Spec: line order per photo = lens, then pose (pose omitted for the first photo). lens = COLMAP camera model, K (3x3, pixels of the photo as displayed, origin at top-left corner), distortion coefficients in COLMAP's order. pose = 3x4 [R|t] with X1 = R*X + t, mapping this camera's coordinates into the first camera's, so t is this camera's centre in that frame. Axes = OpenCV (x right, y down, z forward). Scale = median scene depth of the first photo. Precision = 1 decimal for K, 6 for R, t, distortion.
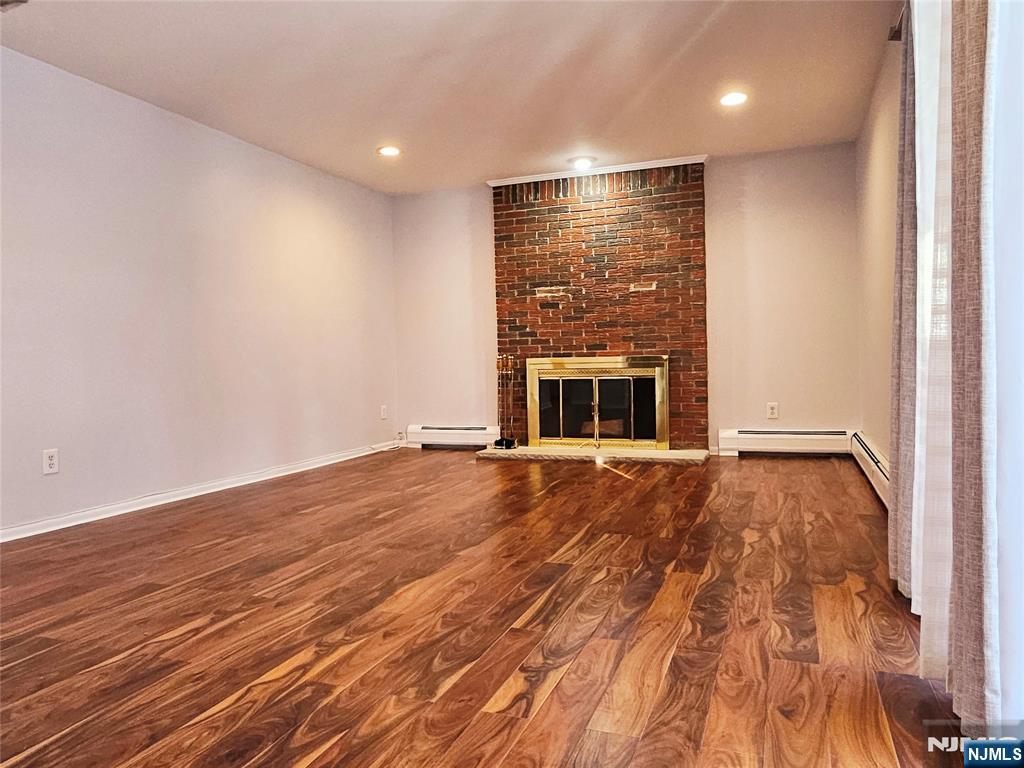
lens RADIAL K [[704.4, 0, 518.4], [0, 704.4, 382.3], [0, 0, 1]] dist [0.004699, -0.005317]
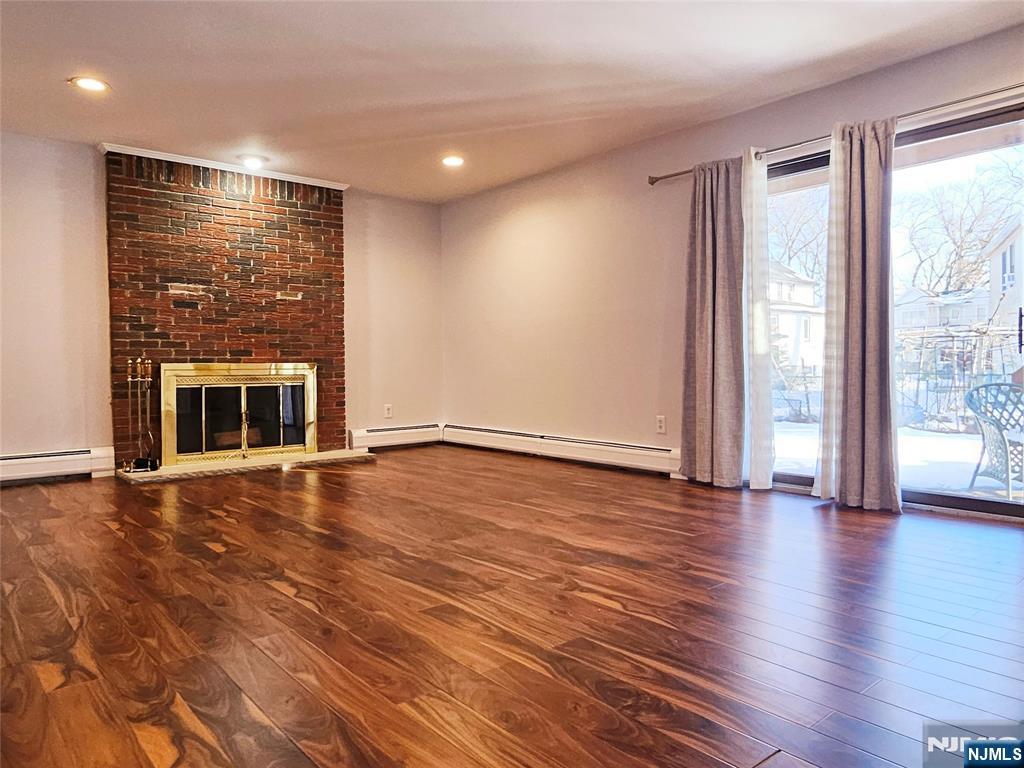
lens RADIAL K [[704.4, 0, 520.3], [0, 704.4, 383.4], [0, 0, 1]] dist [0.004699, -0.005317]
pose [[0.491880, -0.004866, 0.870649, -0.534307], [0.021686, 0.999743, -0.006664, 0.005731], [-0.870393, 0.022159, 0.491859, 0.201269]]
